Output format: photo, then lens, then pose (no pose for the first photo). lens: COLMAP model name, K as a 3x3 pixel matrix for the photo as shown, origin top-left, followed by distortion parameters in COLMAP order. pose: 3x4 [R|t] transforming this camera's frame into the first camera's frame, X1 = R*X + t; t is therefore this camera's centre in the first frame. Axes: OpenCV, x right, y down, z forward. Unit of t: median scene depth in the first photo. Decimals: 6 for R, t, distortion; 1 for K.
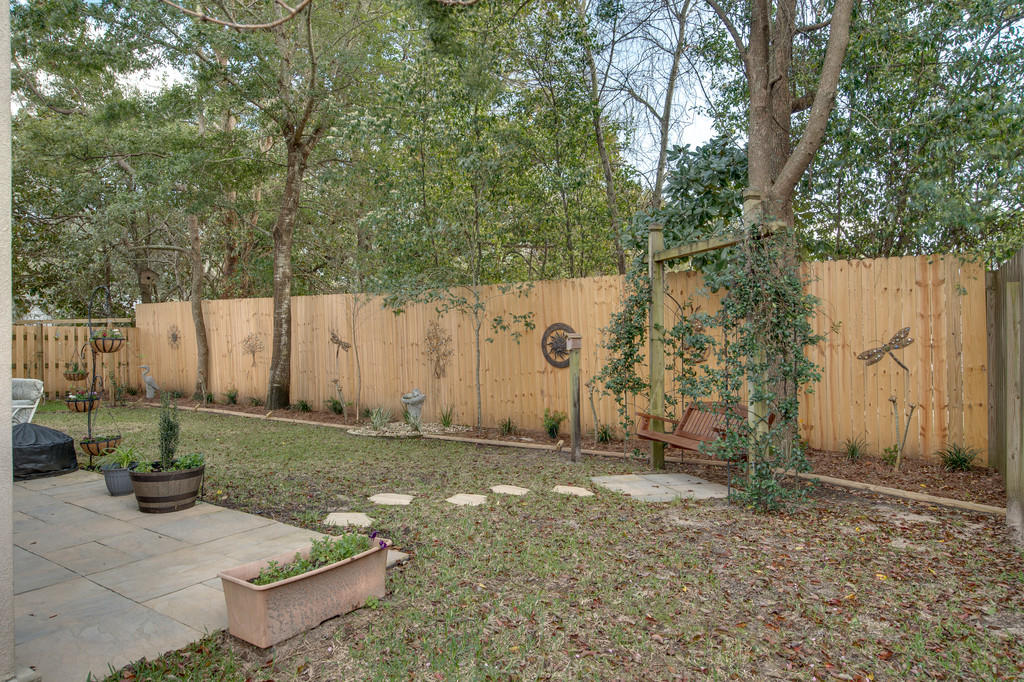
lens RADIAL K [[639.4, 0, 533.9], [0, 639.4, 337.7], [0, 0, 1]] dist [-0.029169, 0.002010]
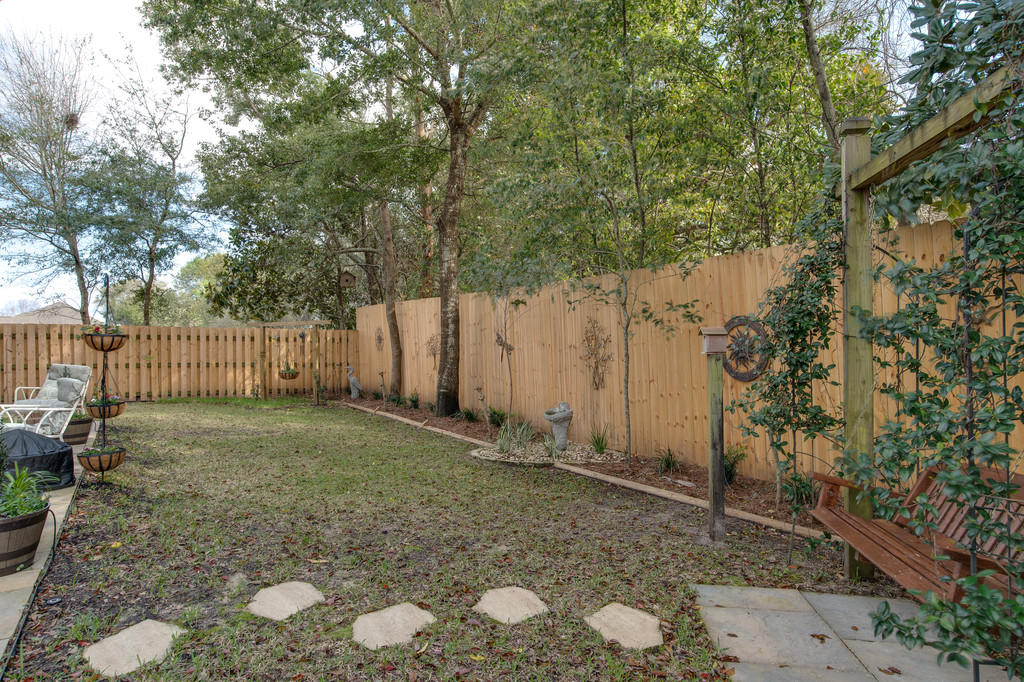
lens RADIAL K [[639.4, 0, 510.2], [0, 639.4, 339.6], [0, 0, 1]] dist [-0.029169, 0.002010]
pose [[0.900479, 0.000542, -0.434899, 0.087010], [-0.002612, 0.999988, -0.004162, 0.004647], [0.434891, 0.004883, 0.900470, 0.215678]]
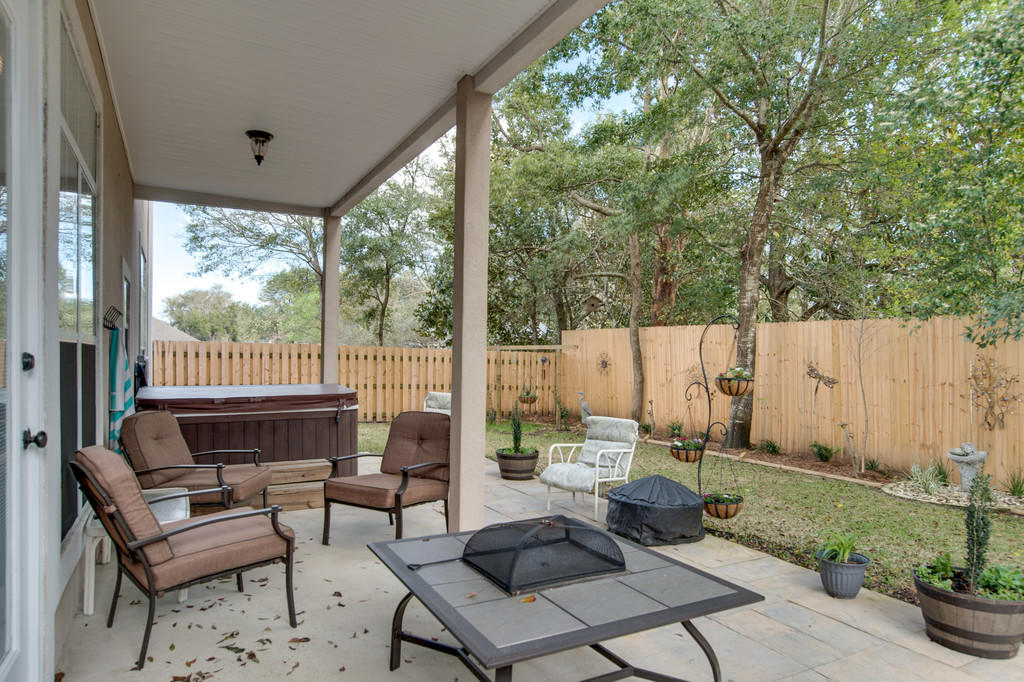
lens RADIAL K [[639.4, 0, 515.7], [0, 639.4, 350.6], [0, 0, 1]] dist [-0.029169, 0.002010]
pose [[0.872901, 0.013974, -0.487697, -0.250431], [-0.021872, 0.999706, -0.010501, -0.010184], [0.487406, 0.019833, 0.872950, 0.058736]]
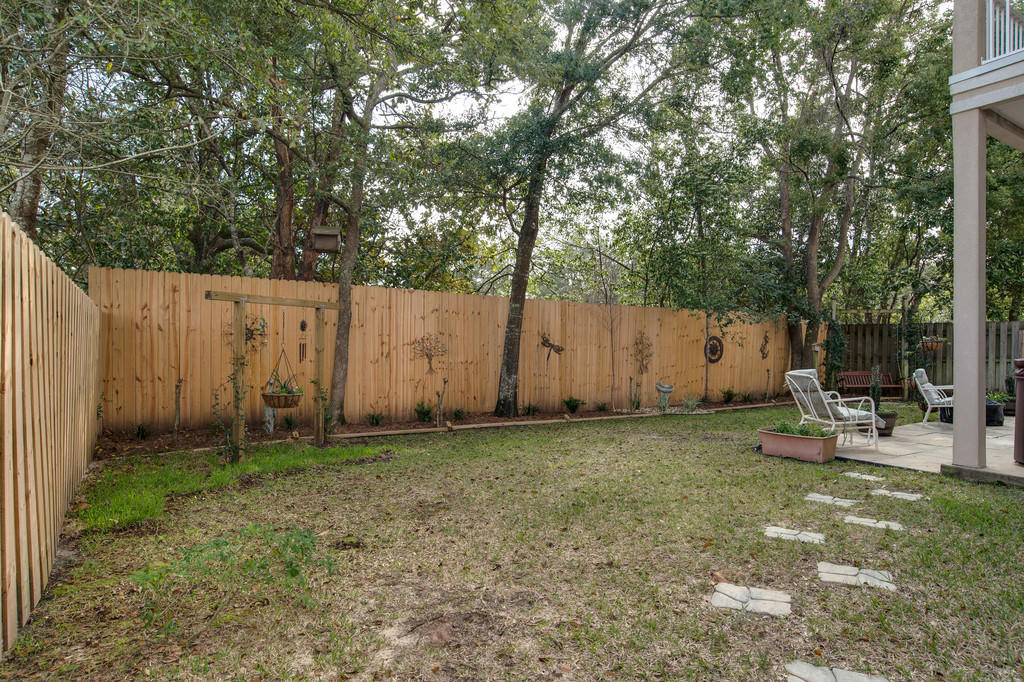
lens RADIAL K [[639.4, 0, 509.6], [0, 639.4, 345.4], [0, 0, 1]] dist [-0.029169, 0.002010]
pose [[0.360921, 0.022284, 0.932330, -1.343361], [-0.001232, 0.999725, -0.023418, 0.031930], [-0.932596, 0.007303, 0.360849, 0.692516]]
